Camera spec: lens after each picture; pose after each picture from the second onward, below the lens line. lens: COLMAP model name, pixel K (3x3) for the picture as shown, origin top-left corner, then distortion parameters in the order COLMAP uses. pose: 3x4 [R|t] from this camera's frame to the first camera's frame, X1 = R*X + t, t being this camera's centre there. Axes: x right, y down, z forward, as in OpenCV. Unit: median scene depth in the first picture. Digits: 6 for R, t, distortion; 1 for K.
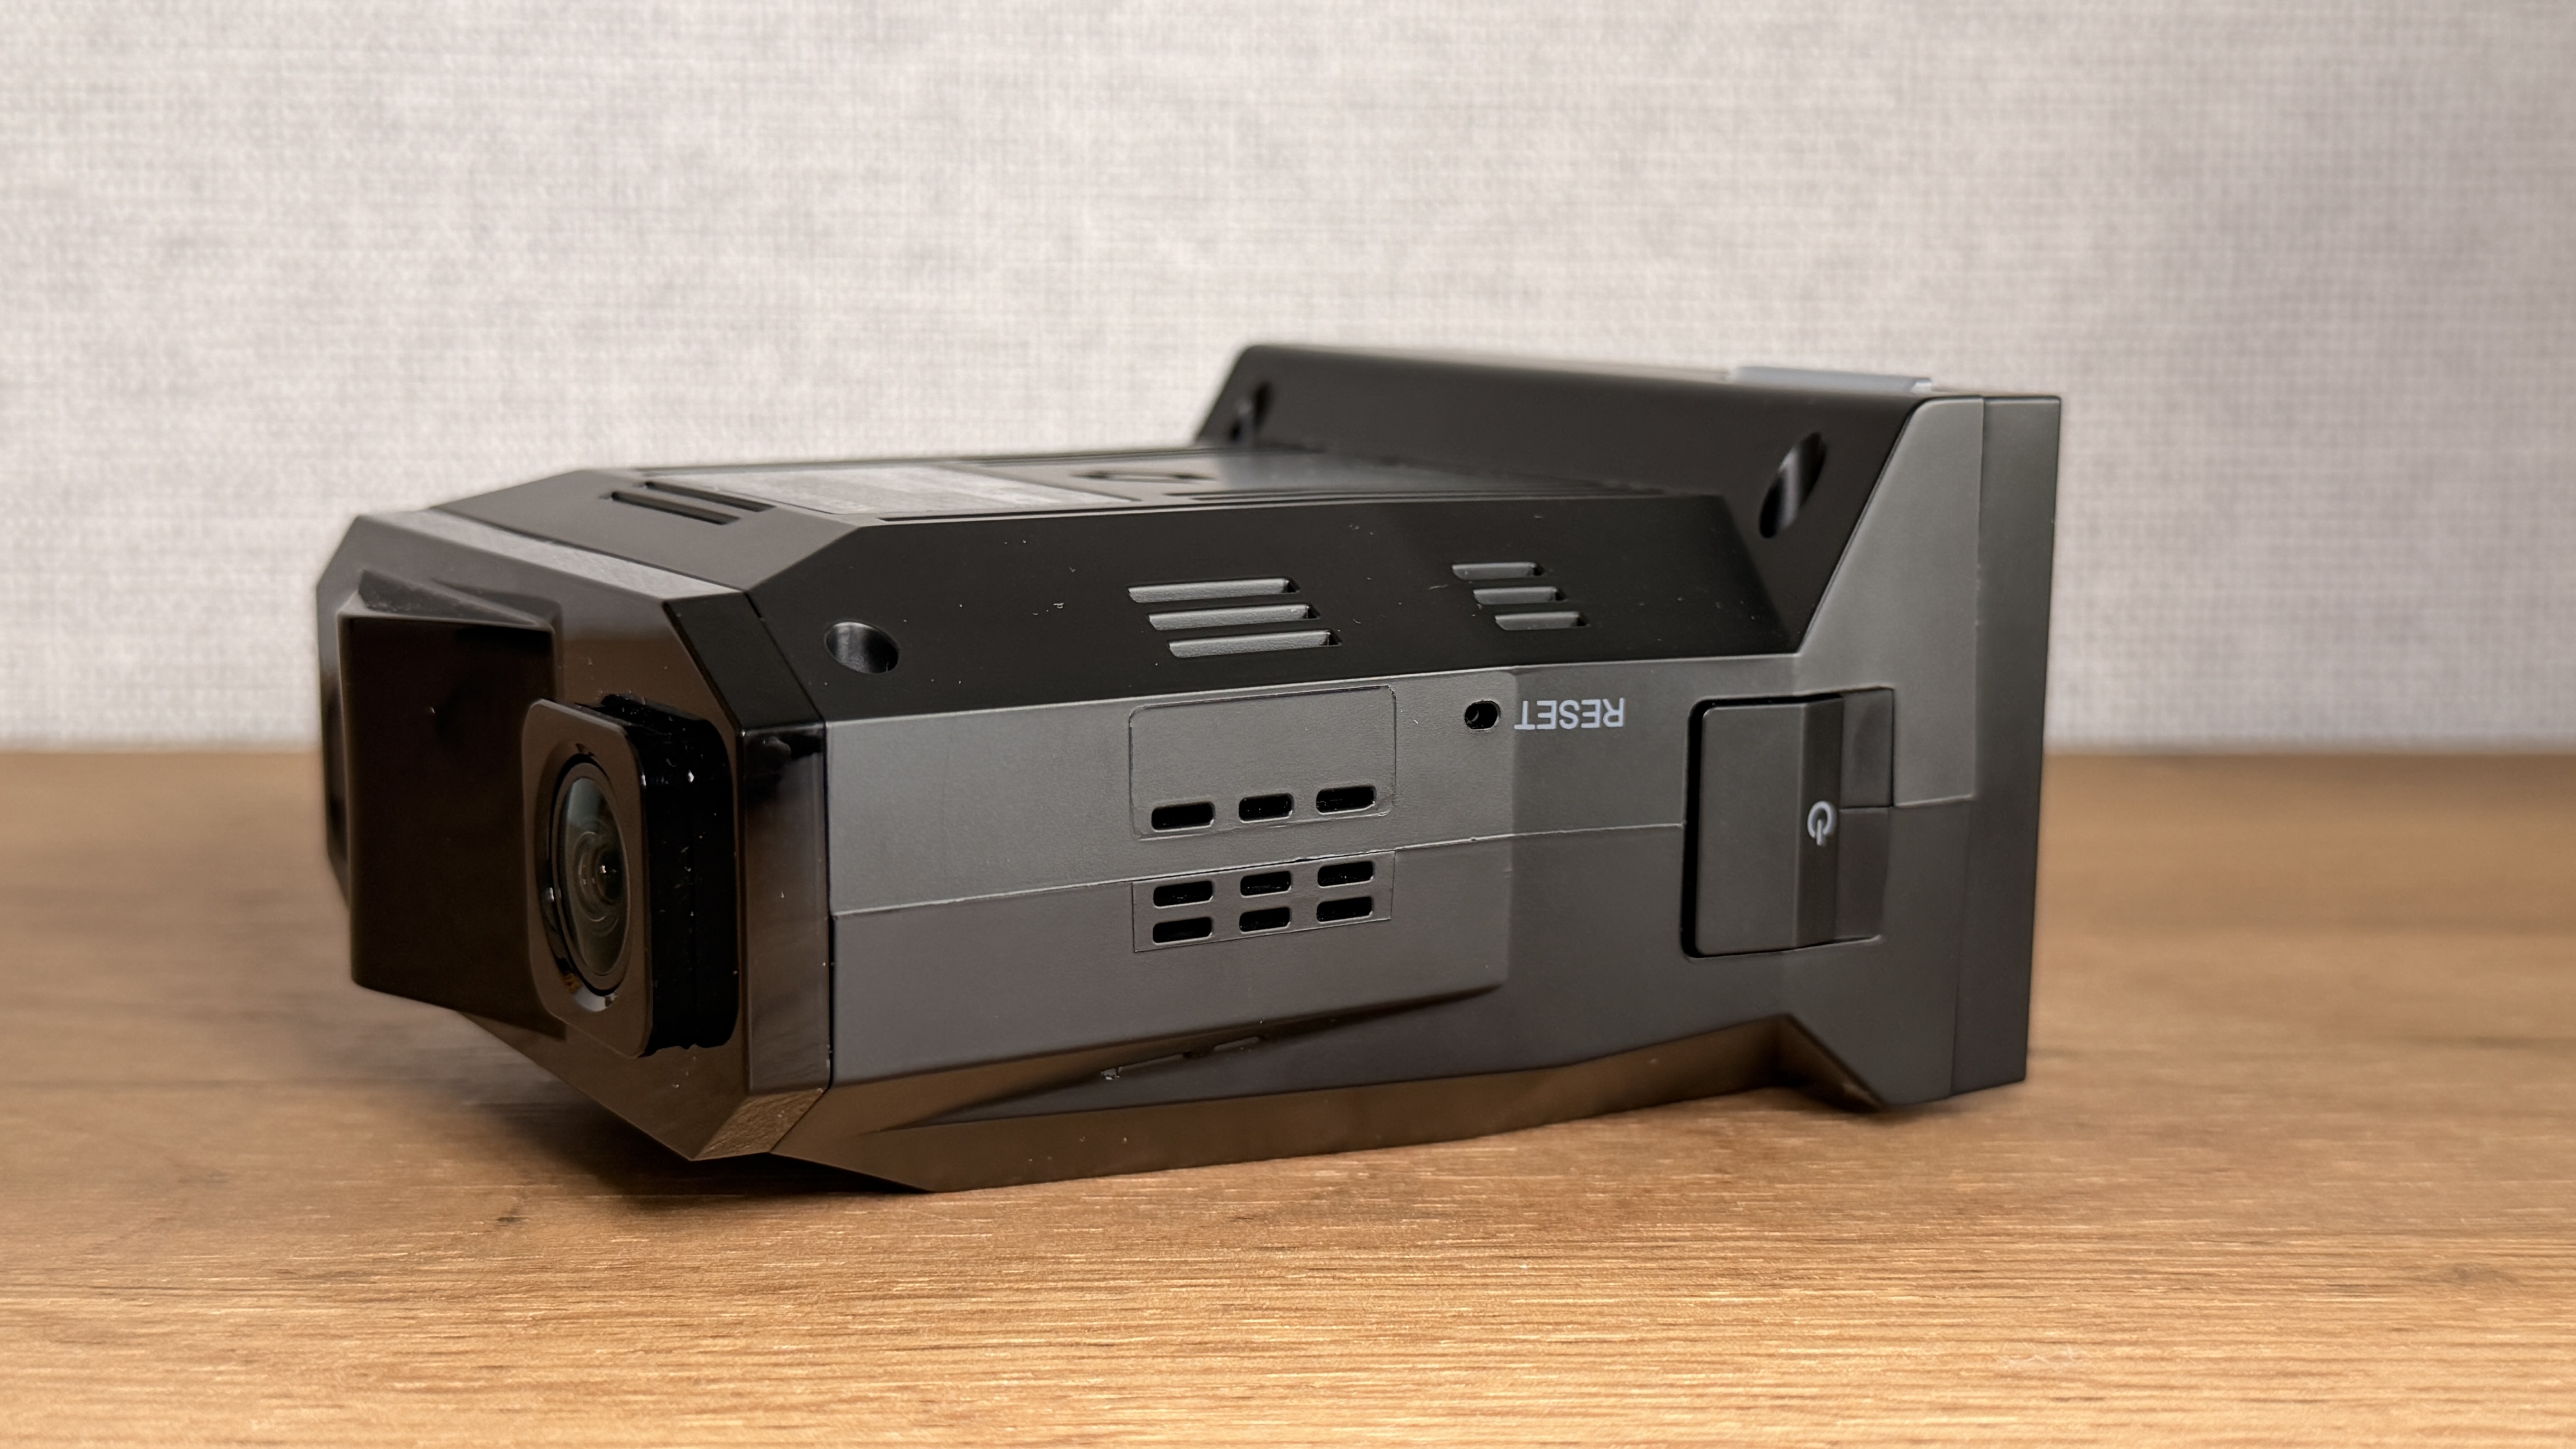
lens RADIAL K [[3466.9, 0, 1276.7], [0, 3466.9, 723.8], [0, 0, 1]] dist [0.043153, 0.000000]
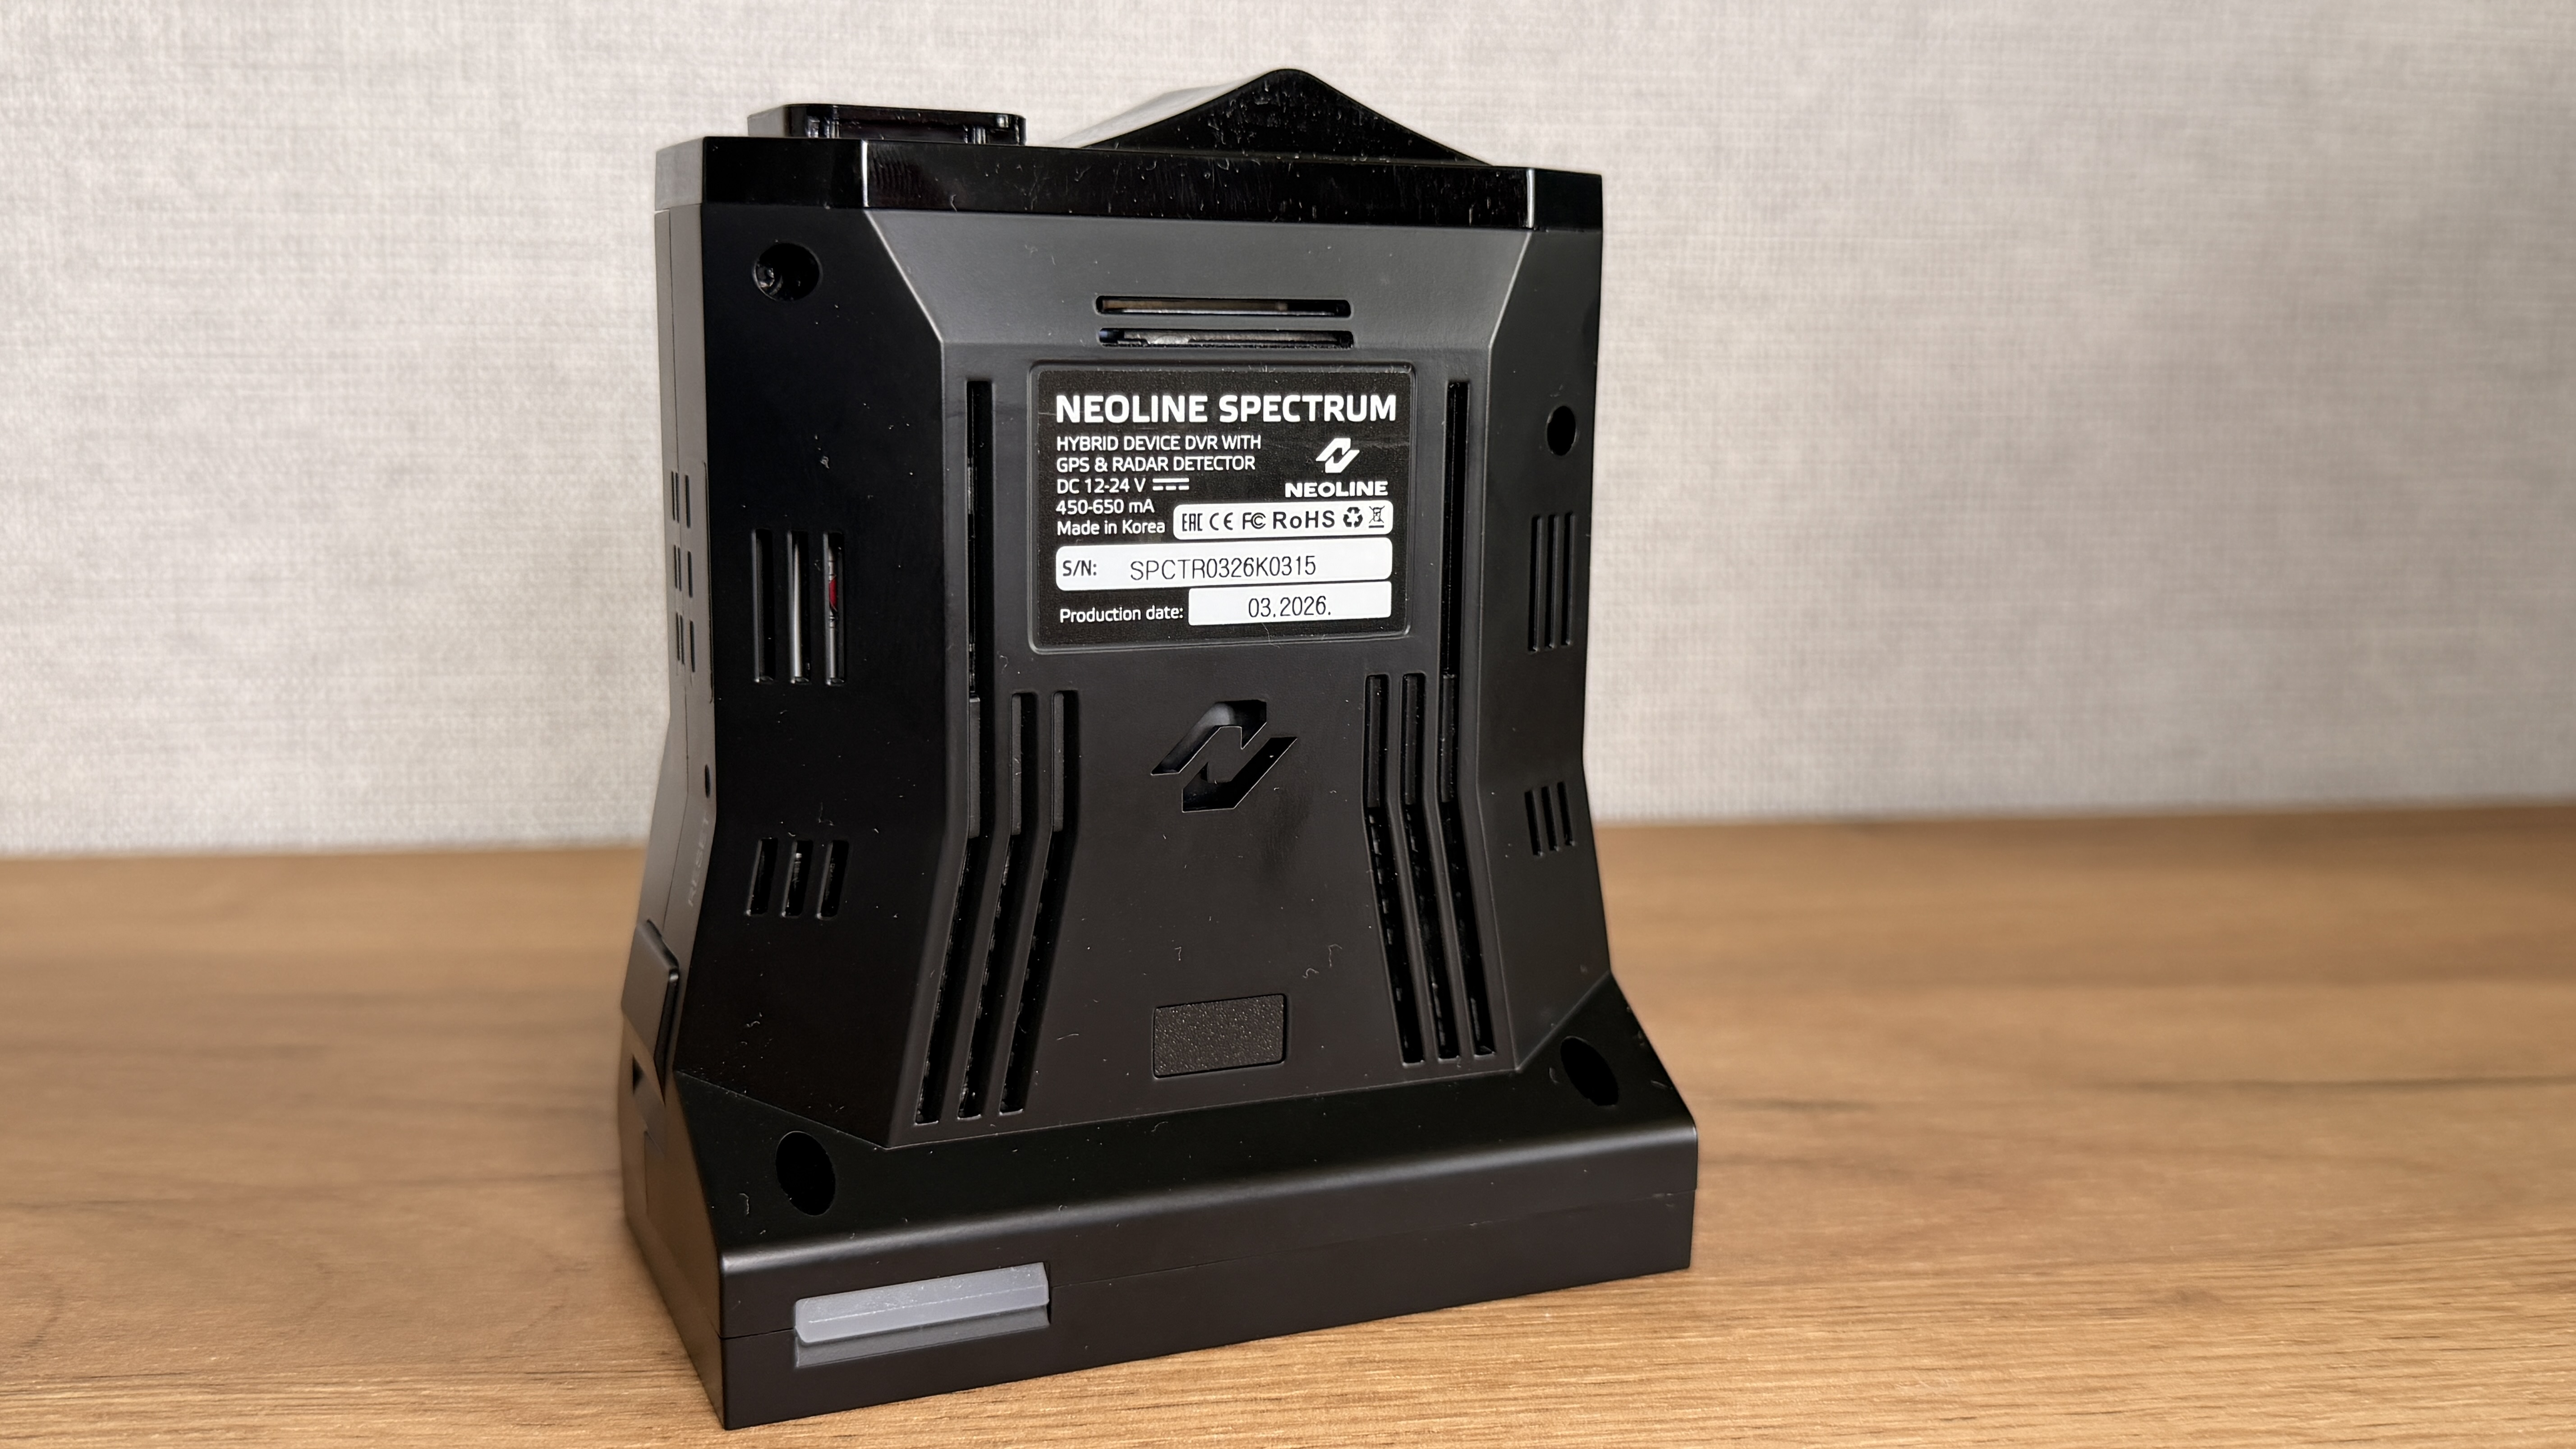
lens RADIAL K [[2604.0, 0, 1287.1], [0, 2604.0, 717.6], [0, 0, 1]] dist [-0.004075, 0.000000]
pose [[0.995914, -0.012943, 0.089372, -0.067335], [0.011404, 0.999778, 0.017708, -0.057283], [-0.089581, -0.016616, 0.995841, -0.021149]]
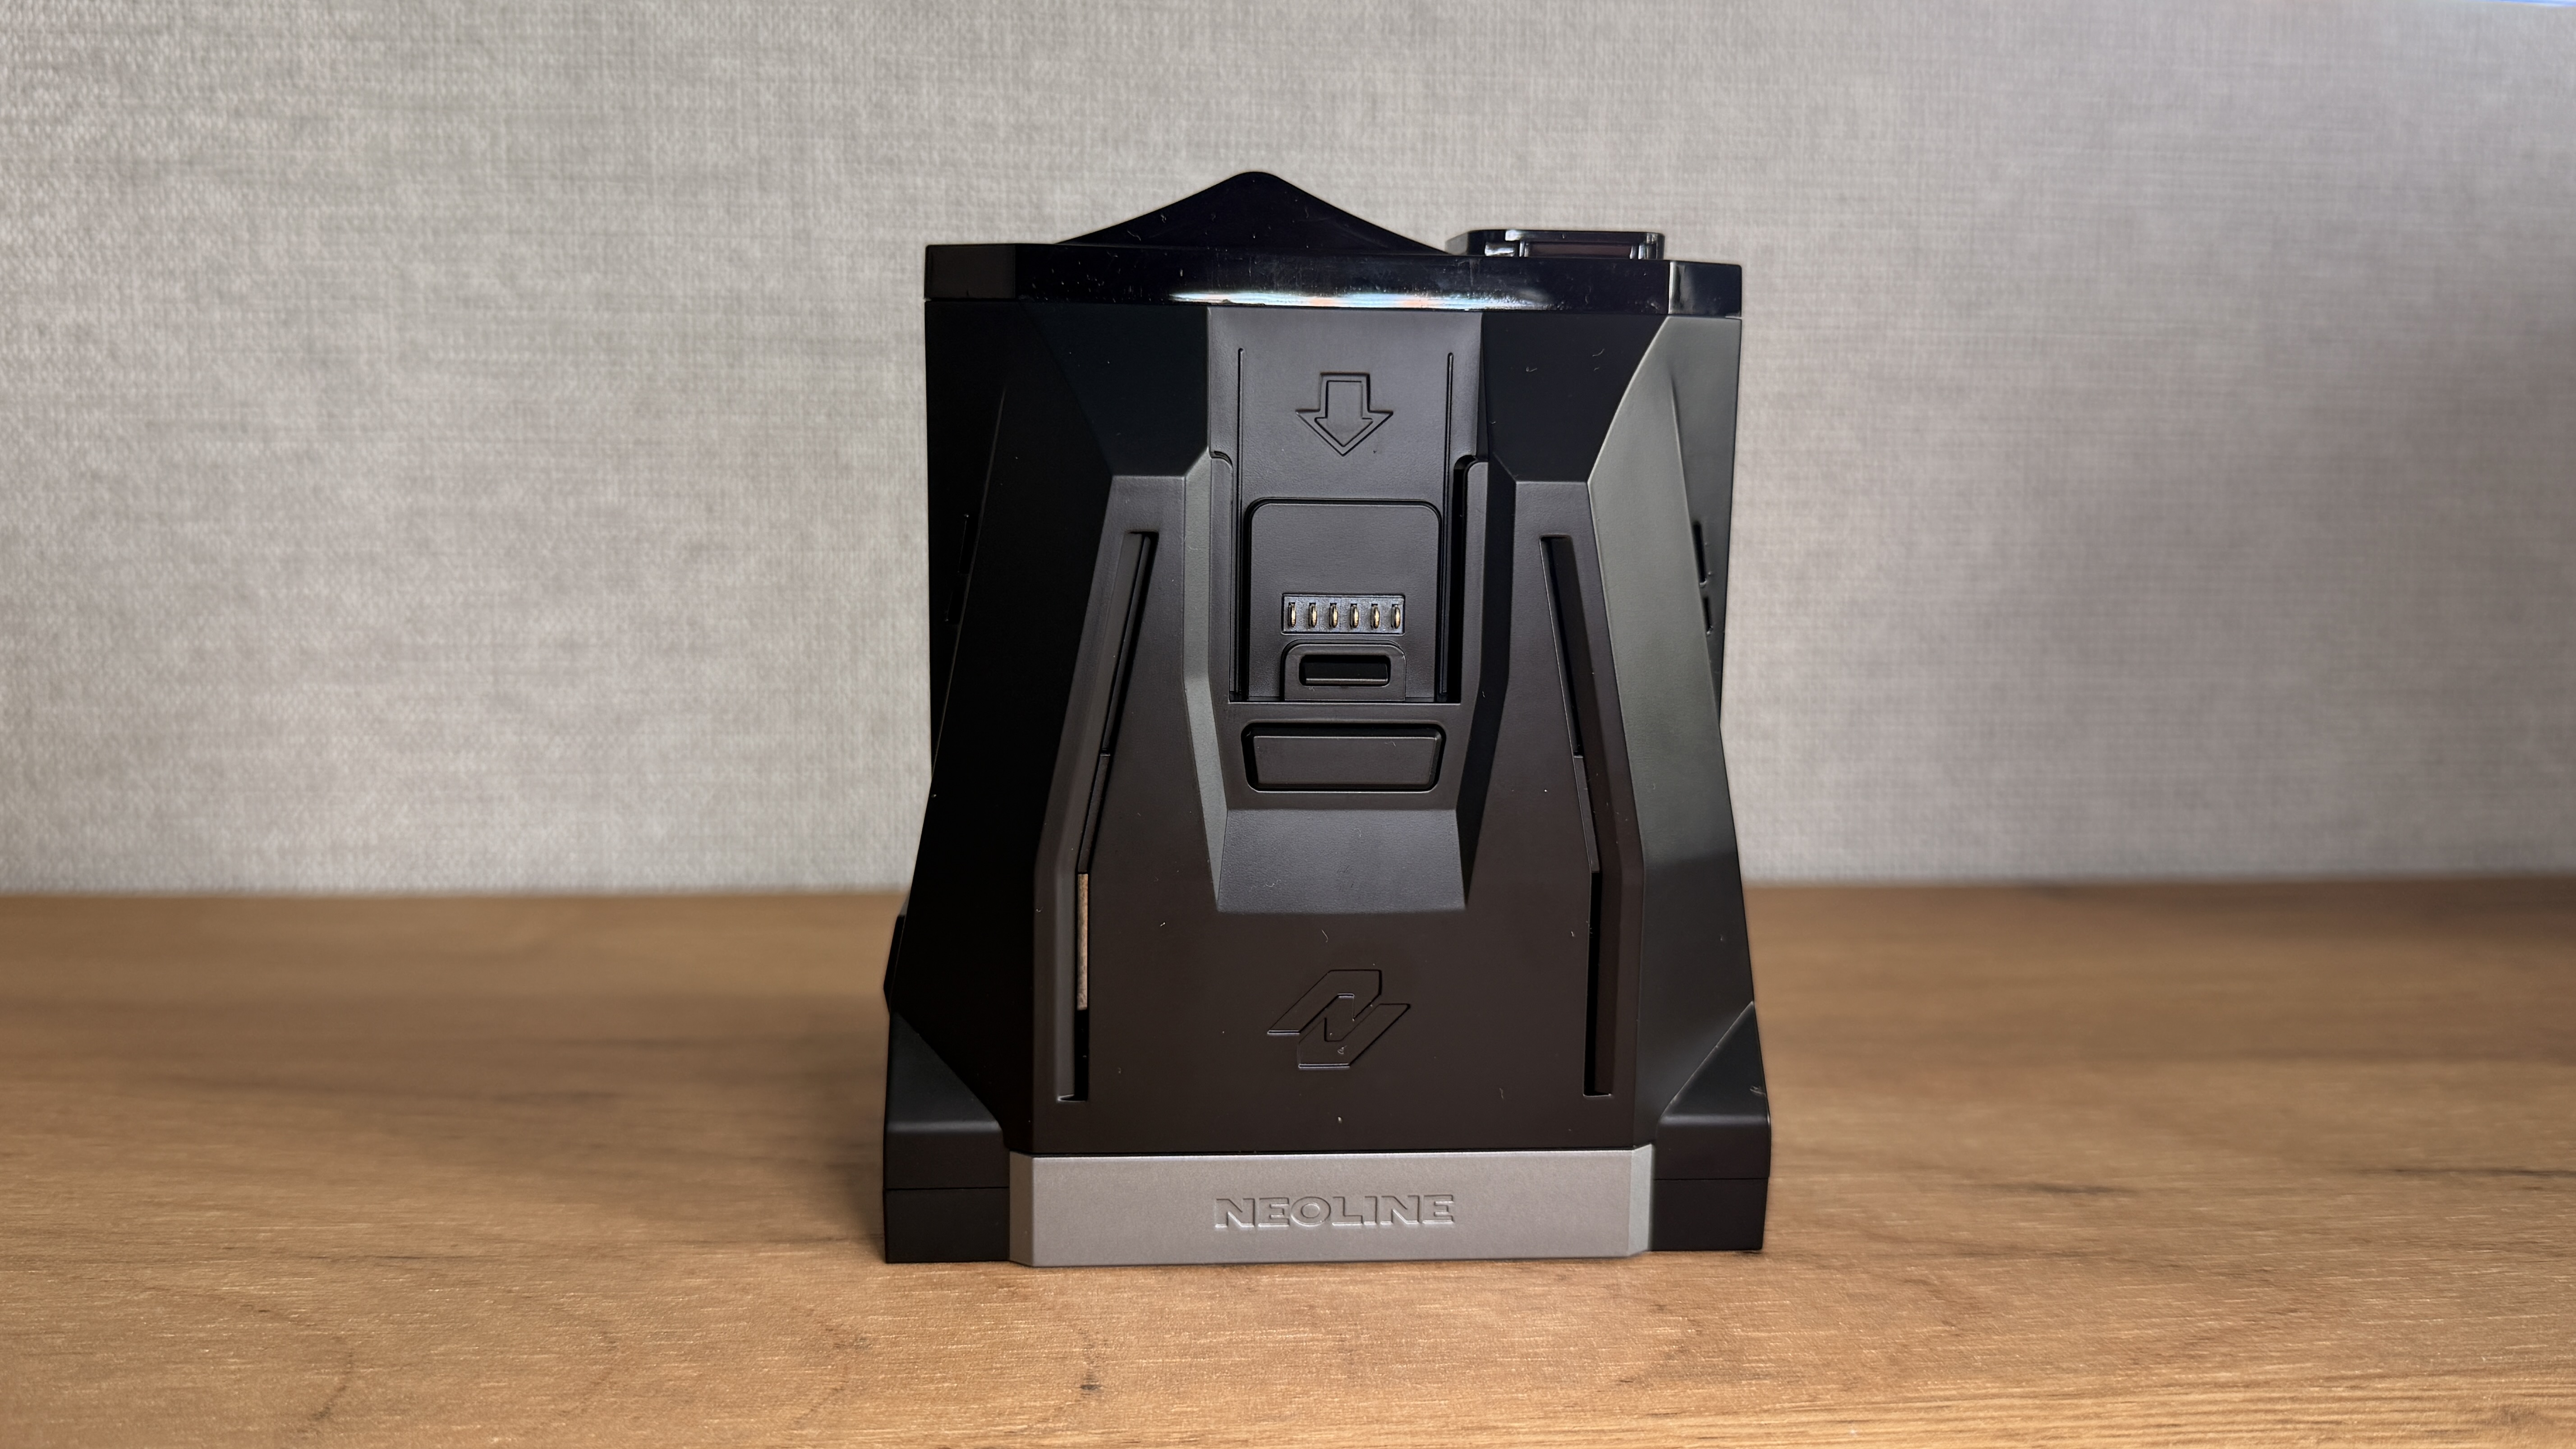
lens RADIAL K [[2191.7, 0, 1281.8], [0, 2191.7, 706.2], [0, 0, 1]] dist [0.051225, -0.143805]
pose [[0.999759, -0.001545, 0.021921, -0.090723], [0.001697, 0.999975, -0.006931, -0.064599], [-0.021910, 0.006967, 0.999736, 0.077000]]
